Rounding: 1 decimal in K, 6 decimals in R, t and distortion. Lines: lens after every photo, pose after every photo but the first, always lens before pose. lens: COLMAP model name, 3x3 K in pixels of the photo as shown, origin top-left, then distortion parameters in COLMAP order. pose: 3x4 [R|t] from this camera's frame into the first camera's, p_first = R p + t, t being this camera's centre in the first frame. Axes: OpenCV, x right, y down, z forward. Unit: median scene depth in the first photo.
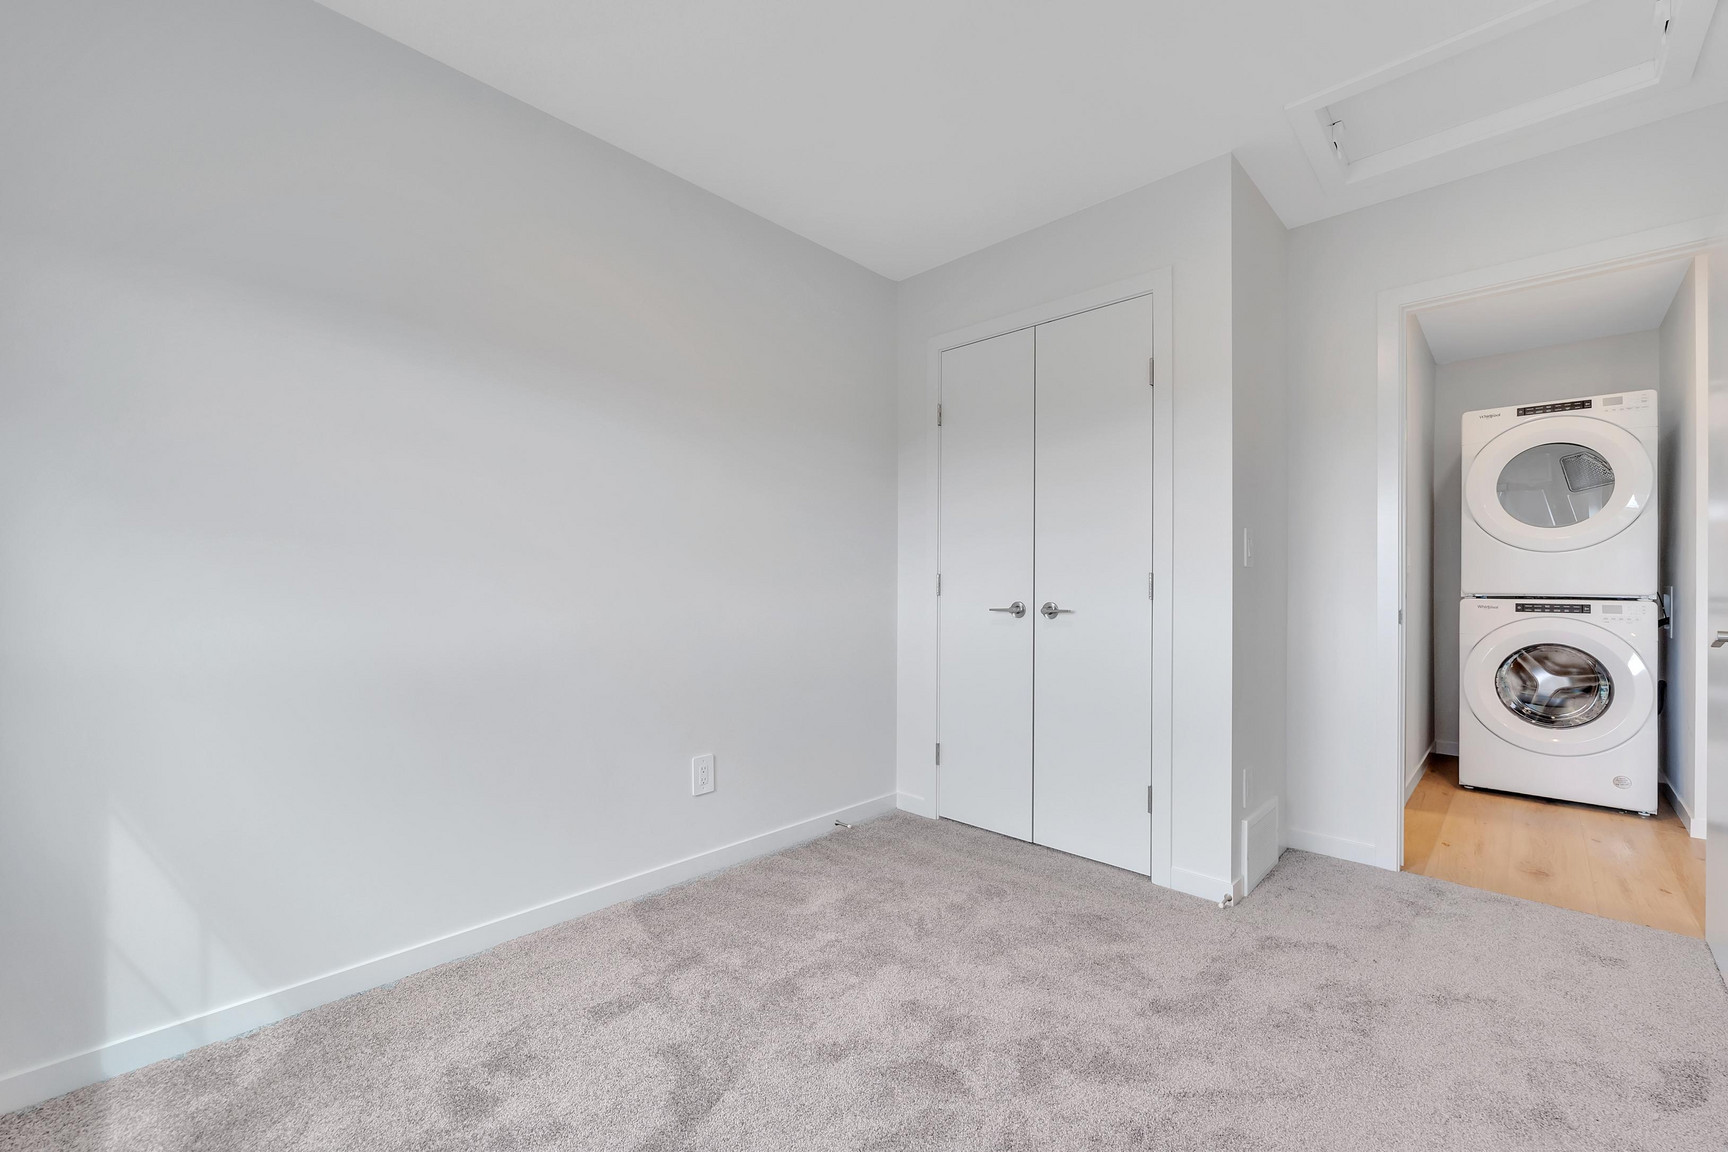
lens RADIAL K [[705.0, 0, 858.1], [0, 705.0, 583.2], [0, 0, 1]] dist [0.002463, 0.000301]
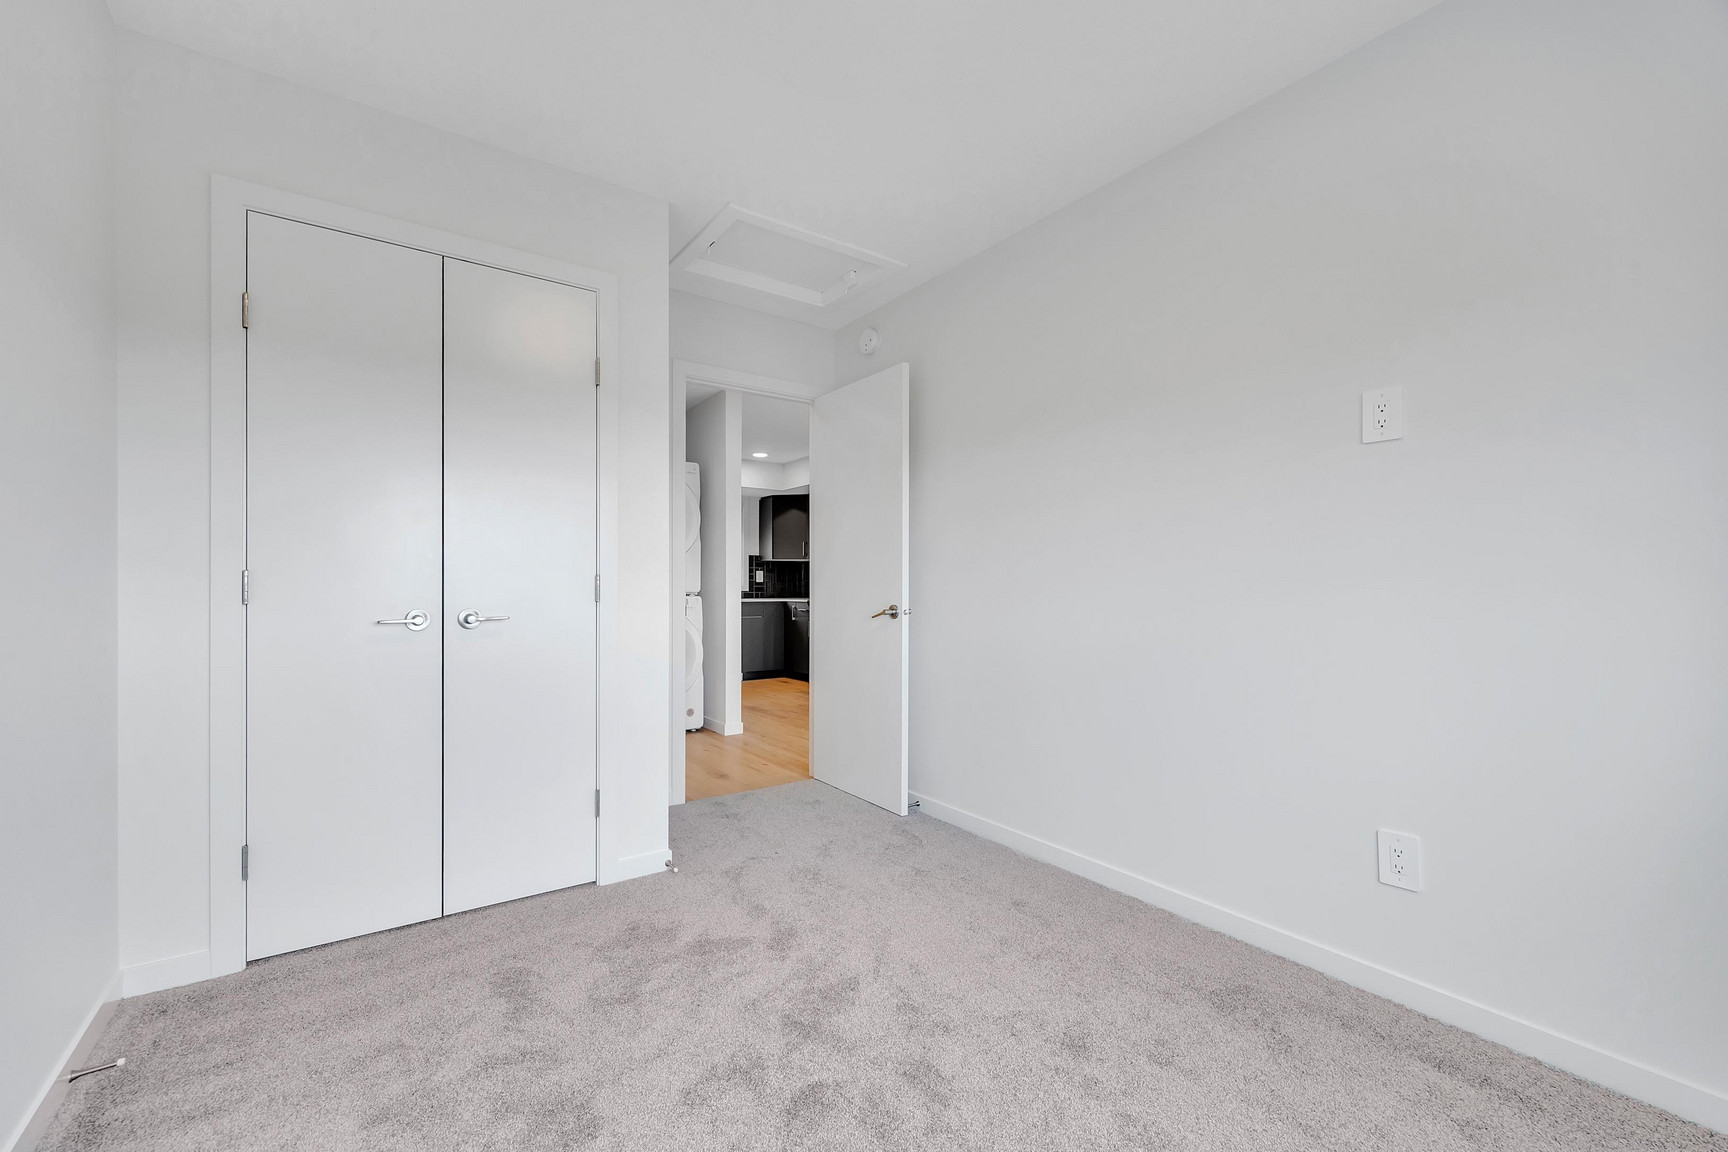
lens RADIAL K [[705.0, 0, 858.1], [0, 705.0, 583.2], [0, 0, 1]] dist [0.002463, 0.000301]
pose [[0.192122, -0.000346, 0.981371, -0.565419], [-0.003206, 0.999994, 0.000980, -0.005974], [-0.981366, -0.003334, 0.192120, 0.519497]]
